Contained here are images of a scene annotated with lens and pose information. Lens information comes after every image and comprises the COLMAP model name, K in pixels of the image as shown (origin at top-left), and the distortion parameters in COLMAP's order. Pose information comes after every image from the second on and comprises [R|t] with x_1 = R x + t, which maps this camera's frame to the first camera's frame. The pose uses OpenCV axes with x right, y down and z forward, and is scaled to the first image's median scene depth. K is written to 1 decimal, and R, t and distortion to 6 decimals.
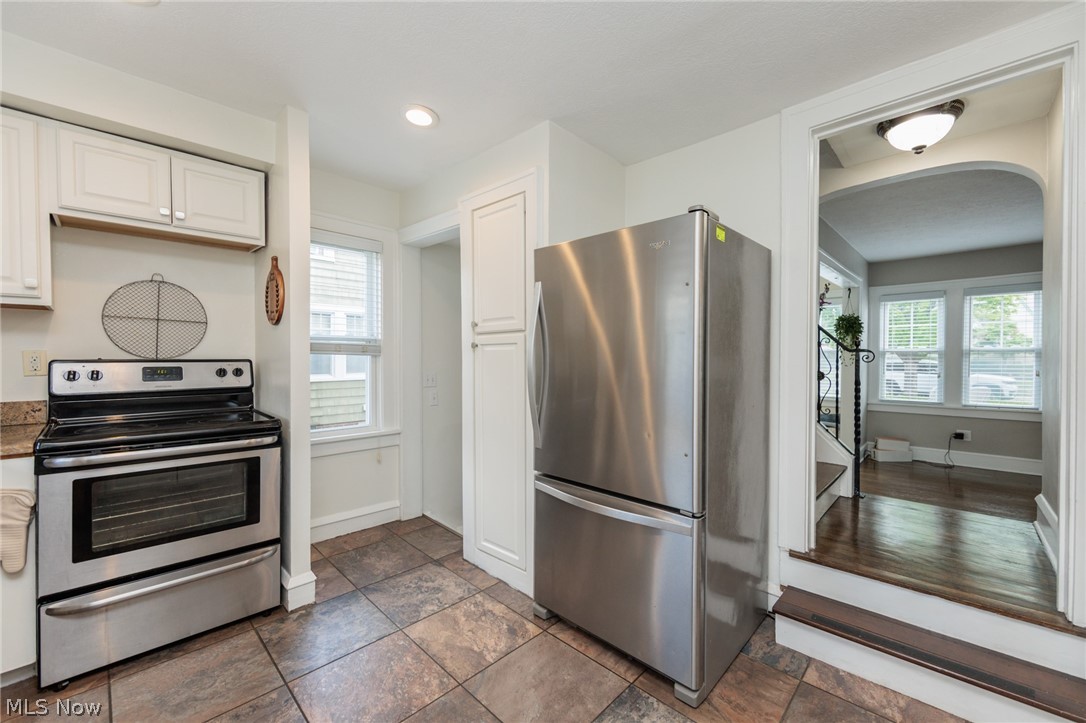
lens RADIAL K [[433.4, 0, 546.3], [0, 433.4, 360.8], [0, 0, 1]] dist [-0.001870, -0.000283]
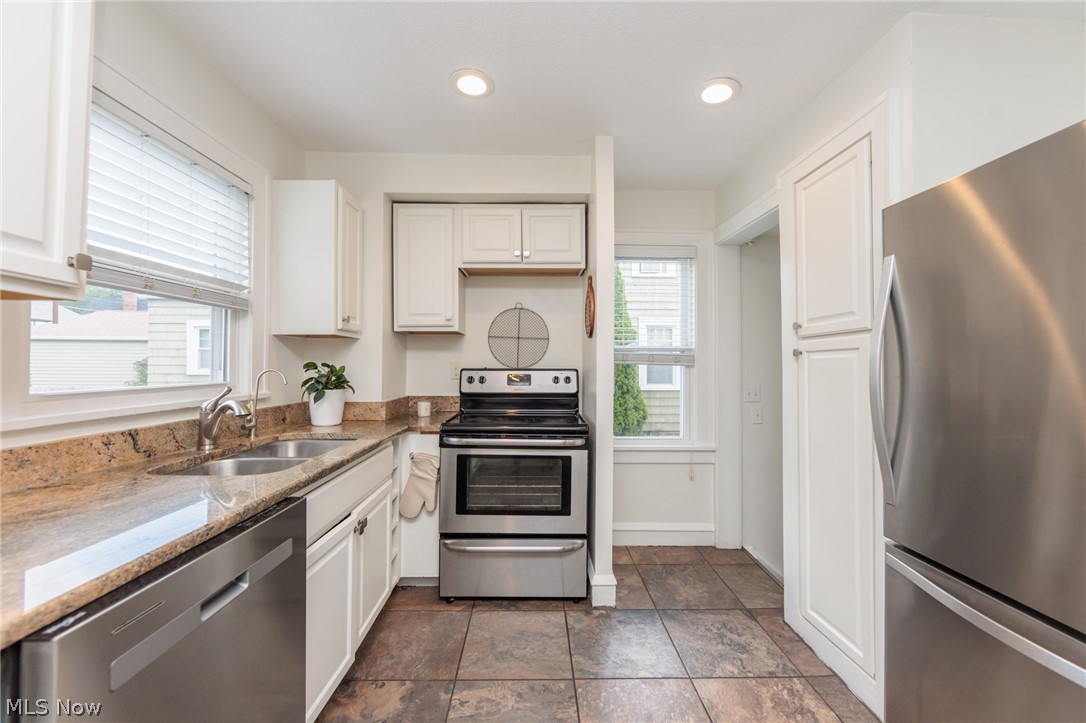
lens RADIAL K [[428.5, 0, 546.0], [0, 428.5, 361.1], [0, 0, 1]] dist [-0.002339, -0.000500]
pose [[0.714226, -0.007232, -0.699878, 0.060060], [-0.009768, 0.999746, -0.020299, -0.000336], [0.699847, 0.021334, 0.713974, 0.149082]]
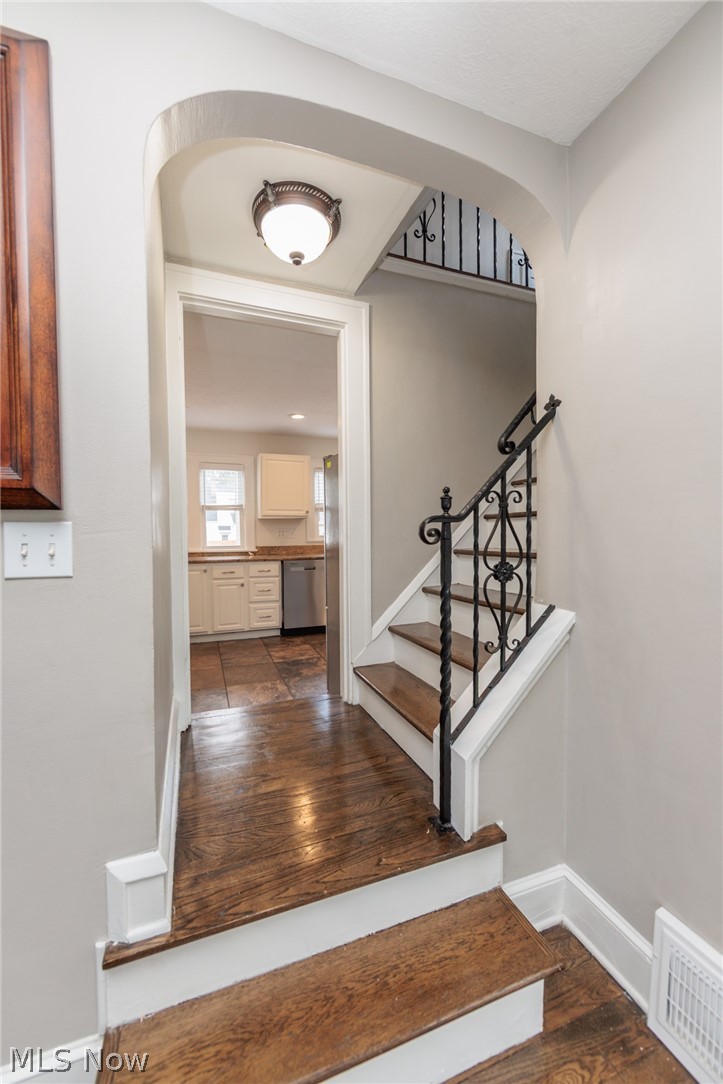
lens RADIAL K [[422.8, 0, 361.5], [0, 422.8, 542.0], [0, 0, 1]] dist [-0.002852, -0.000336]
pose [[-0.418361, 0.025667, -0.907918, 1.494093], [-0.004453, 0.999531, 0.030309, -0.004166], [0.908270, 0.016723, -0.418051, 1.405176]]
